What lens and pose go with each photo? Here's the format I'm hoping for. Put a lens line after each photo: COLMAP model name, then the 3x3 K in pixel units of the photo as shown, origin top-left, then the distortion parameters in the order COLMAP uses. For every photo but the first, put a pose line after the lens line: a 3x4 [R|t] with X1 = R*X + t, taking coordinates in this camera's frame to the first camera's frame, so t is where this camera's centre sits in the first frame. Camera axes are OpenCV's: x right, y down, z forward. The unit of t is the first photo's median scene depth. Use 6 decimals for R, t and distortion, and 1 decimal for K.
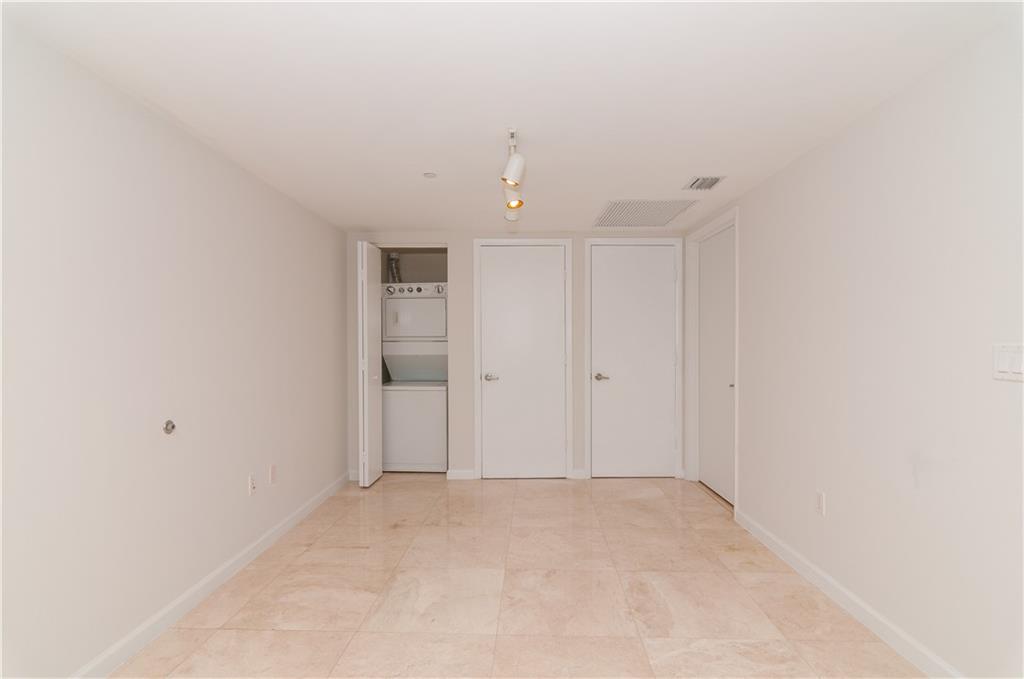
lens RADIAL K [[491.2, 0, 518.6], [0, 491.2, 340.8], [0, 0, 1]] dist [-0.001370, 0.002790]
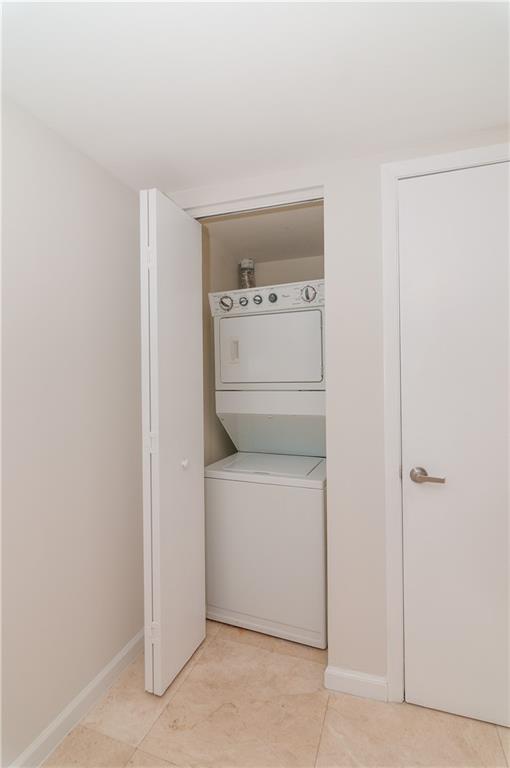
lens RADIAL K [[368.4, 0, 262.3], [0, 368.4, 385.2], [0, 0, 1]] dist [-0.001370, 0.002790]
pose [[0.948797, -0.005413, -0.315839, -0.083054], [0.005927, 0.999982, 0.000667, -0.005583], [0.315830, -0.002505, 0.948813, 0.600978]]
